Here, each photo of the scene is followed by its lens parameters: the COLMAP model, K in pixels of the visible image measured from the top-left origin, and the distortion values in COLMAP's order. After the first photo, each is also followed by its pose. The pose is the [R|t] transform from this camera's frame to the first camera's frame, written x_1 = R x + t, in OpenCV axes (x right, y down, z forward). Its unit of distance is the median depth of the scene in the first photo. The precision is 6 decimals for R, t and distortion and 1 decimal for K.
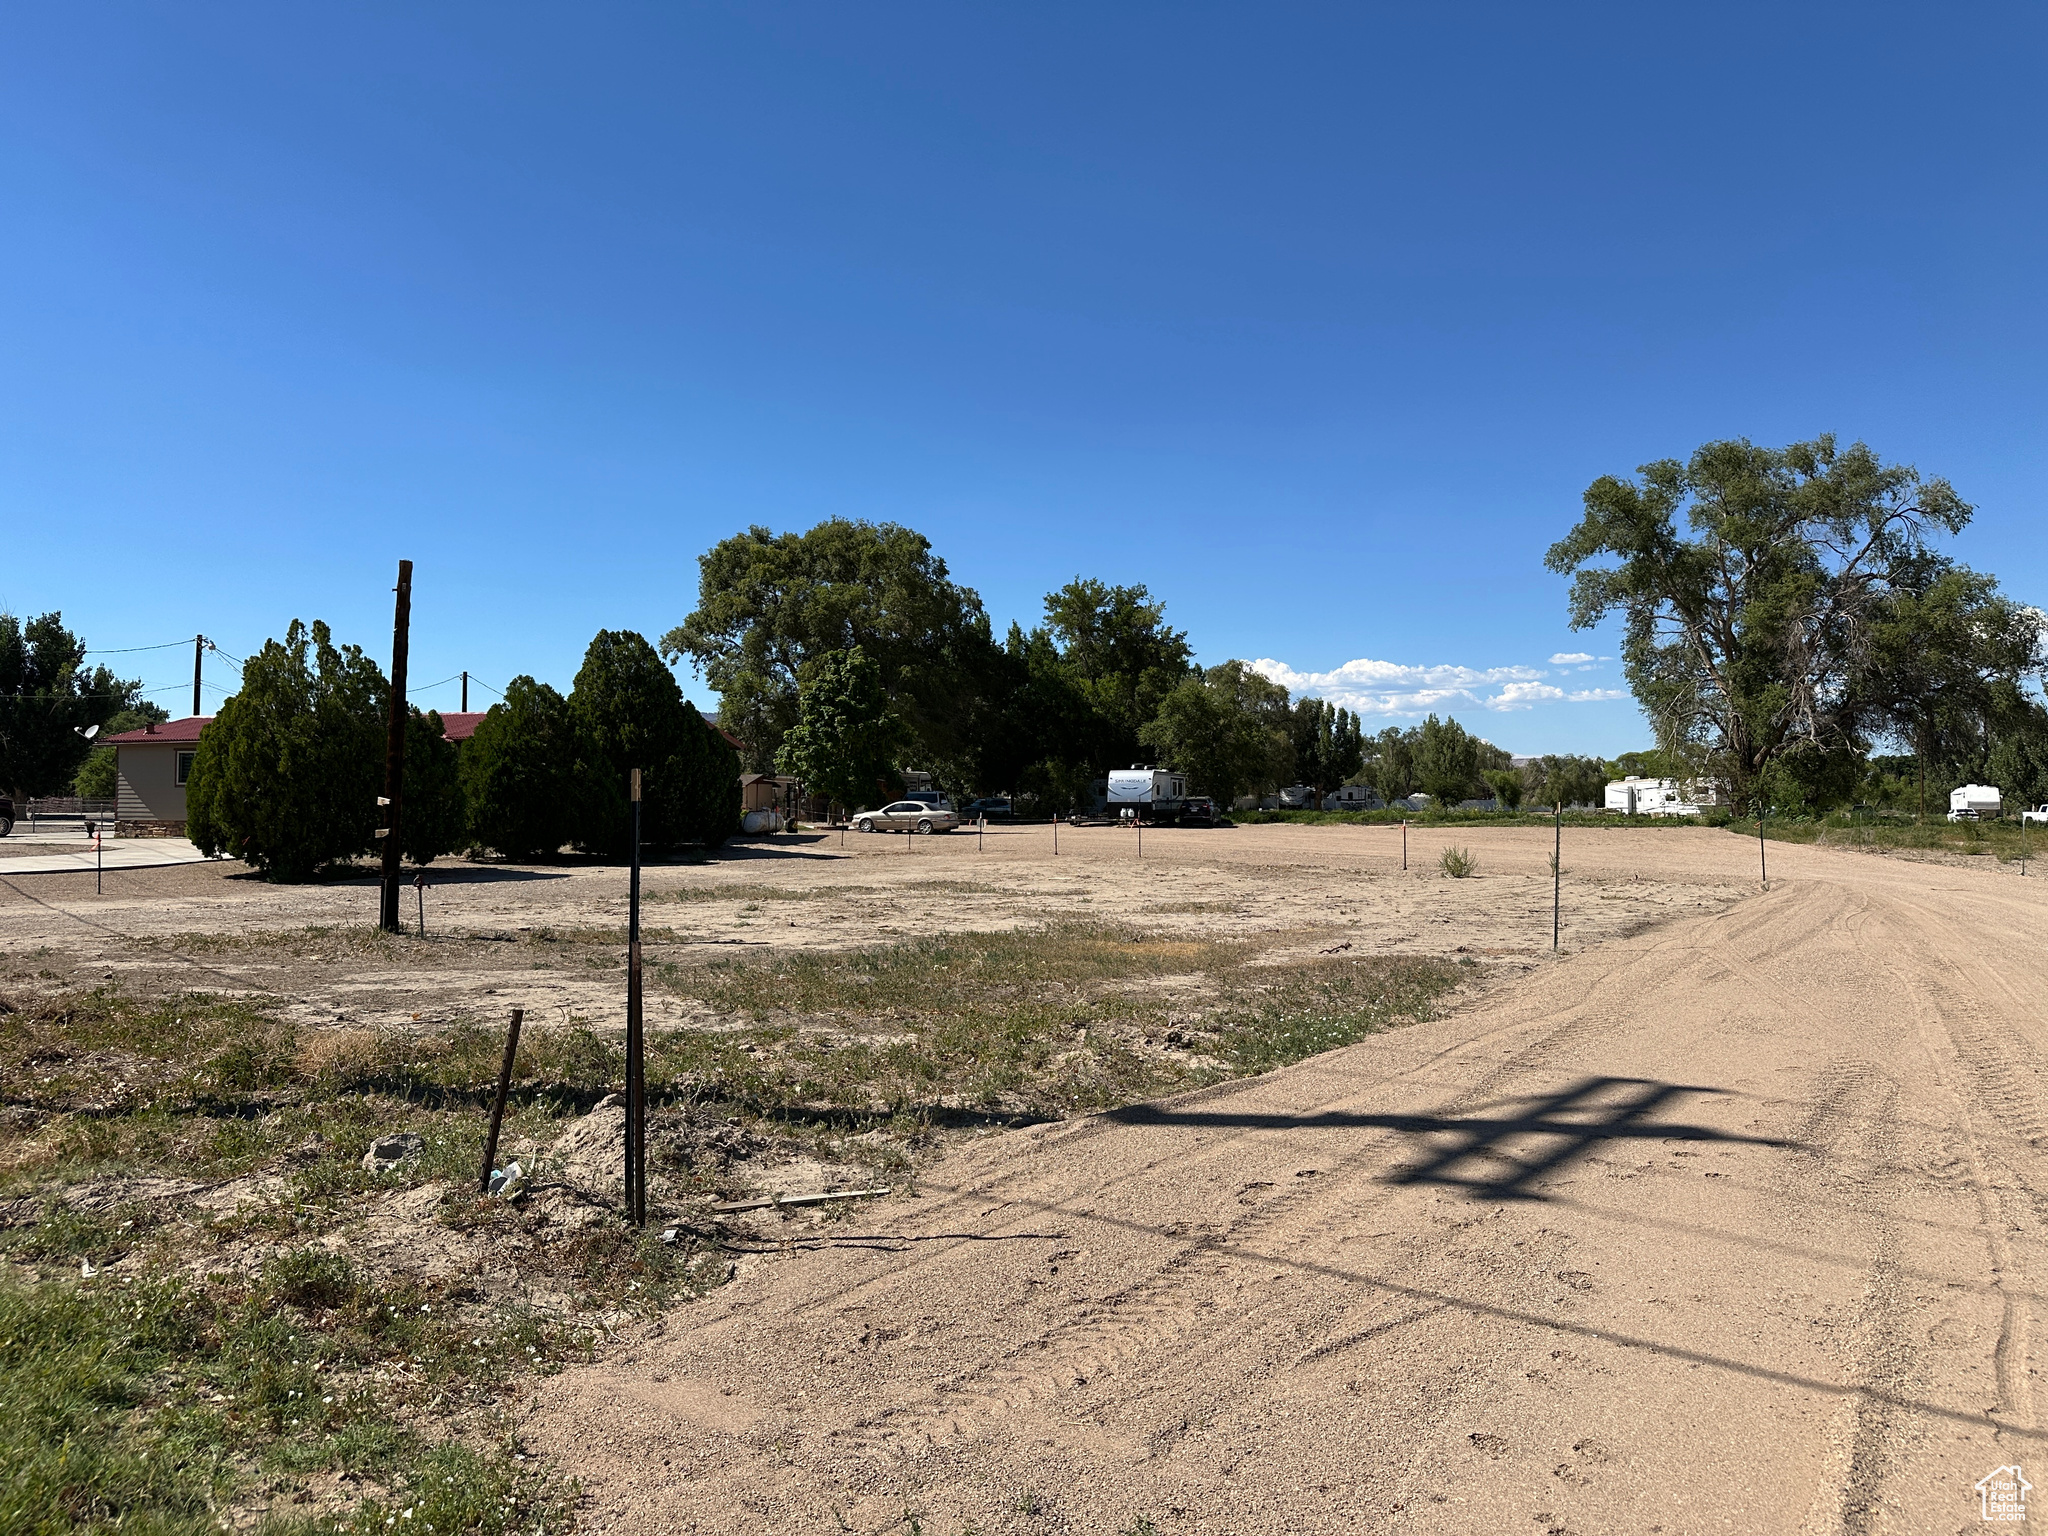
lens RADIAL K [[1439.2, 0, 1048.4], [0, 1439.2, 748.6], [0, 0, 1]] dist [0.131380, -0.189071]
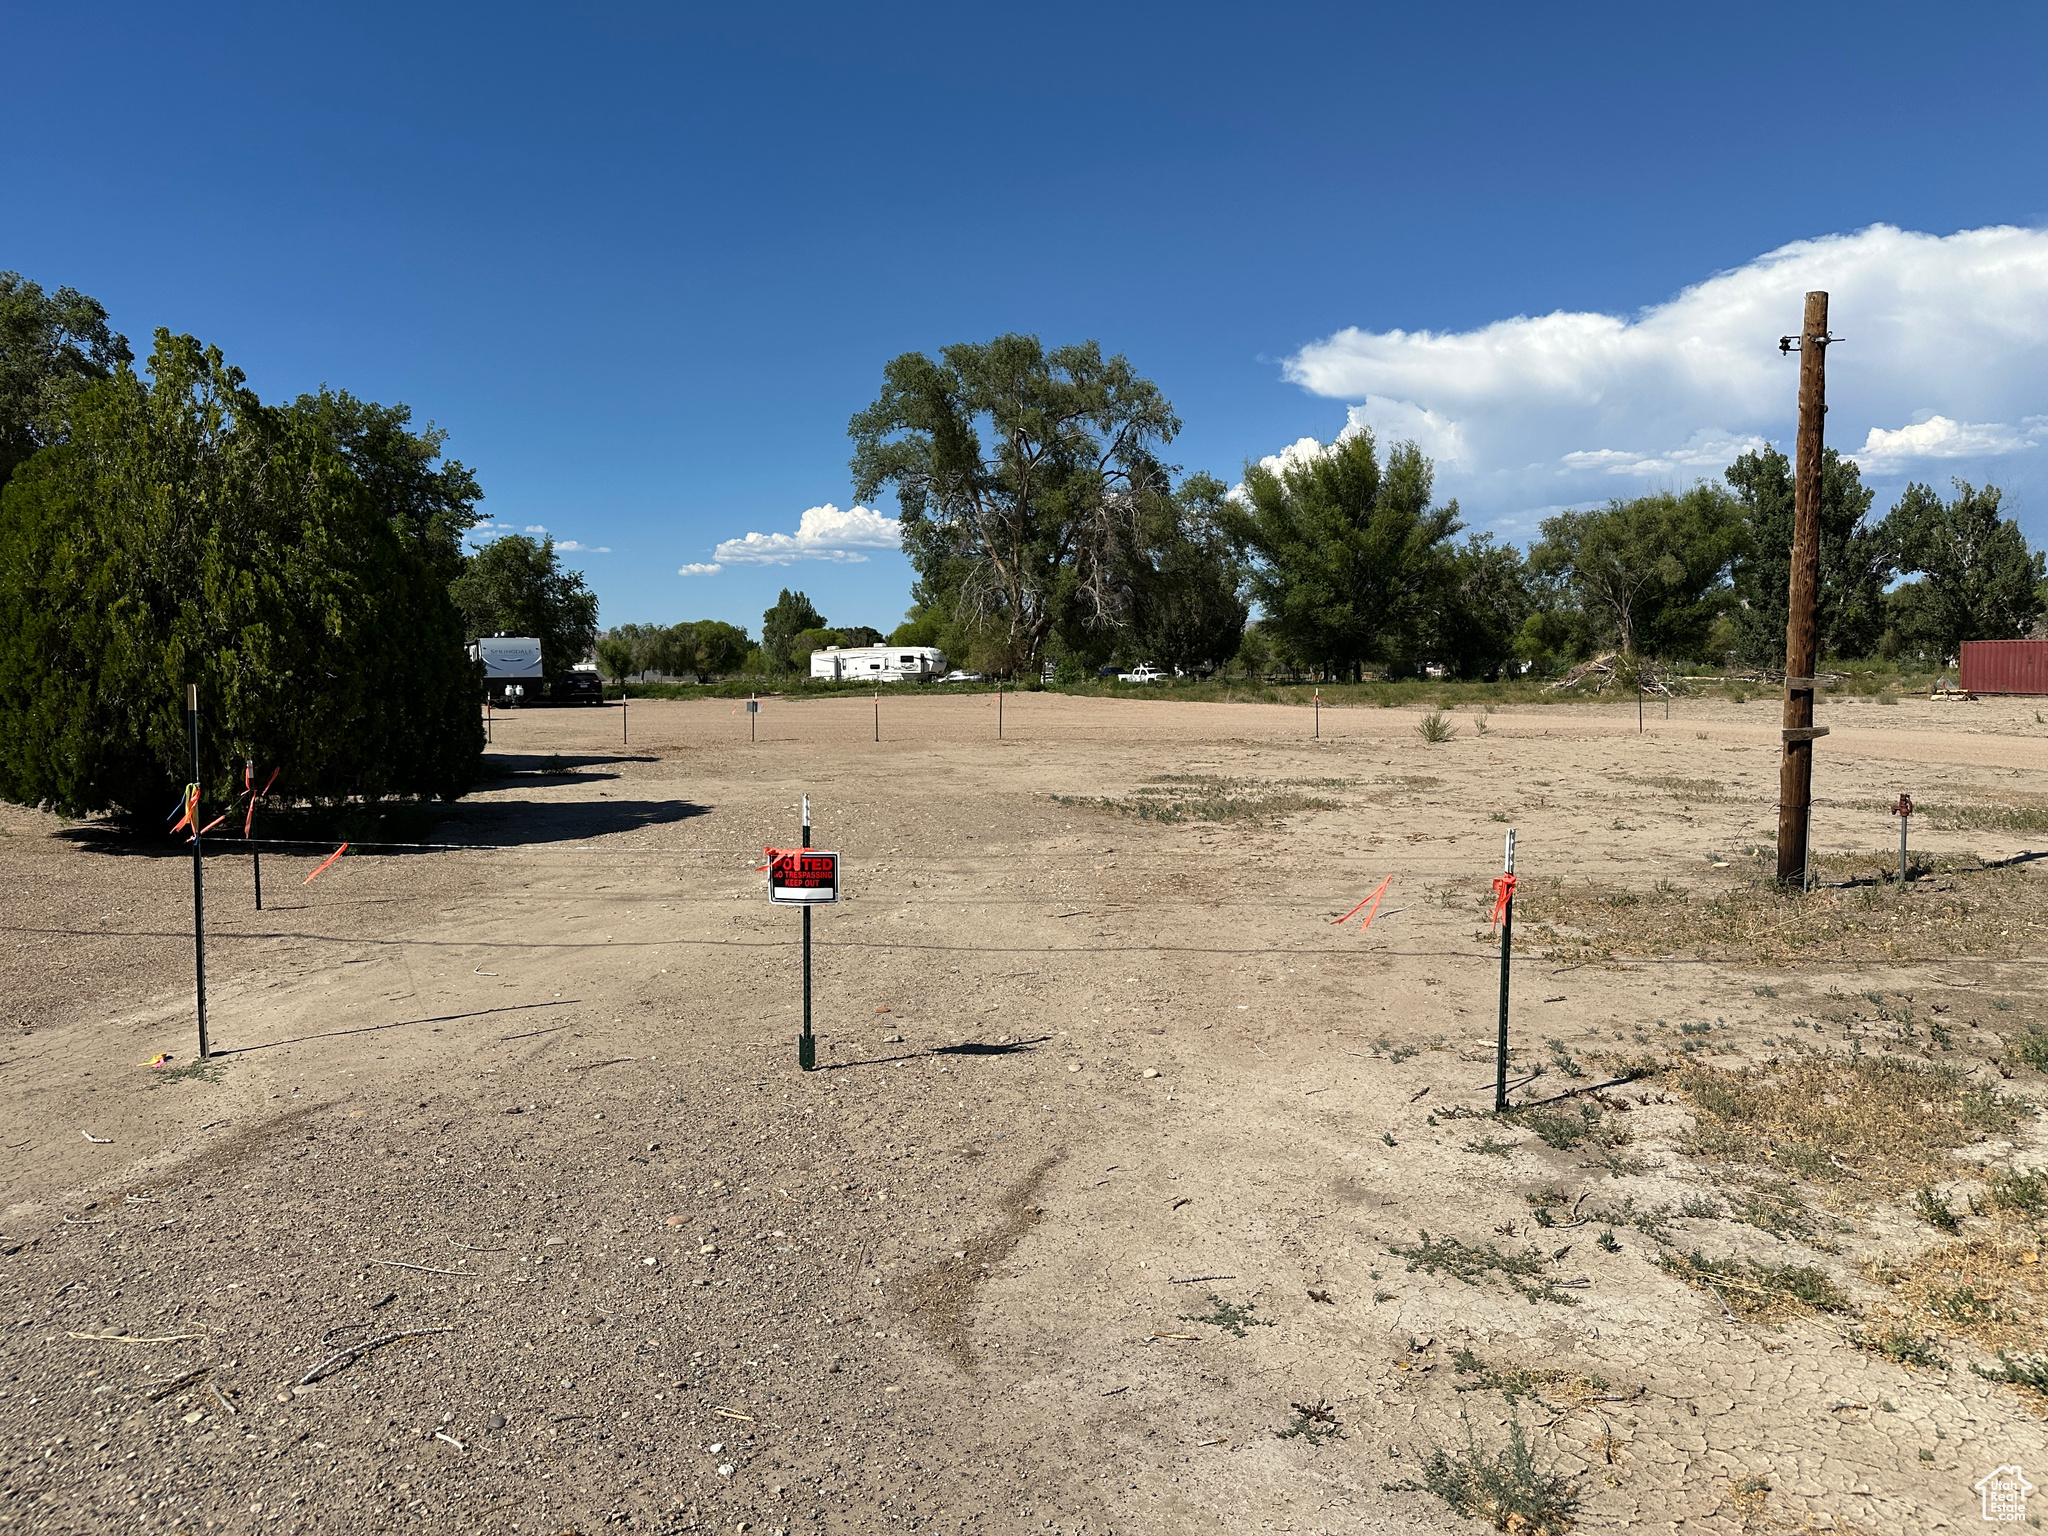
lens RADIAL K [[1446.8, 0, 1028.1], [0, 1446.8, 768.5], [0, 0, 1]] dist [0.150320, -0.244333]
pose [[0.749740, -0.057589, 0.659222, -0.259569], [-0.010365, 0.995062, 0.098716, 0.002692], [-0.661651, -0.080844, 0.745441, 0.162483]]
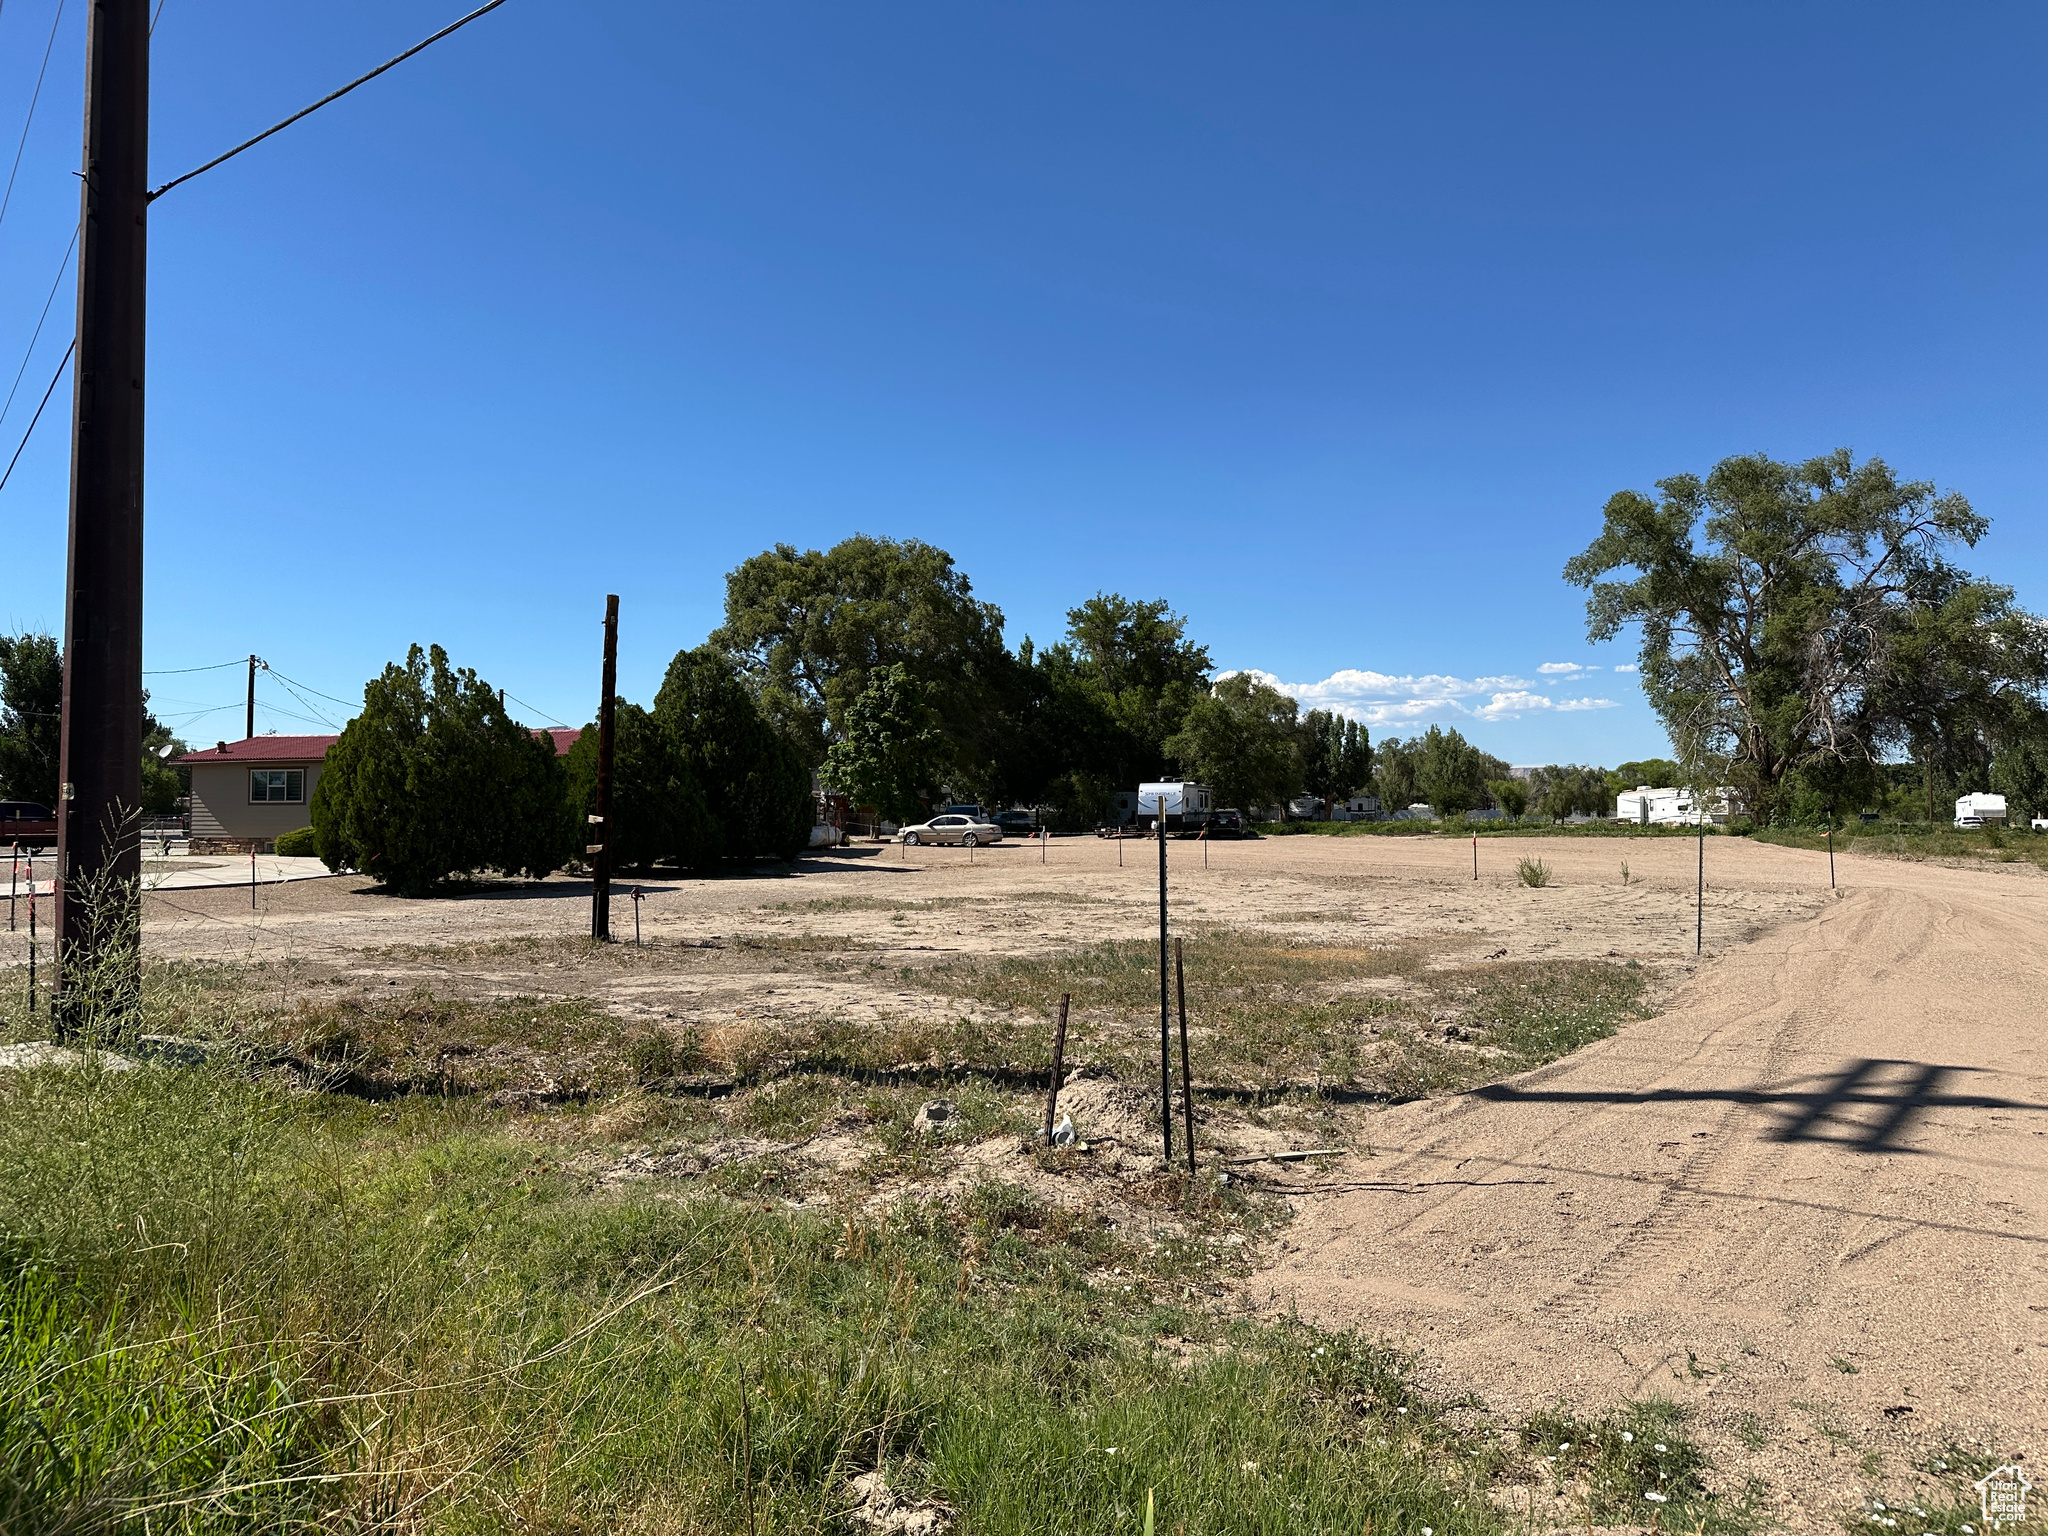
lens RADIAL K [[1442.6, 0, 1031.7], [0, 1442.6, 758.4], [0, 0, 1]] dist [0.113804, -0.155869]
pose [[0.999987, -0.004928, -0.001022, -0.030418], [0.004927, 0.999987, -0.001417, -0.001303], [0.001029, 0.001412, 0.999998, -0.016026]]
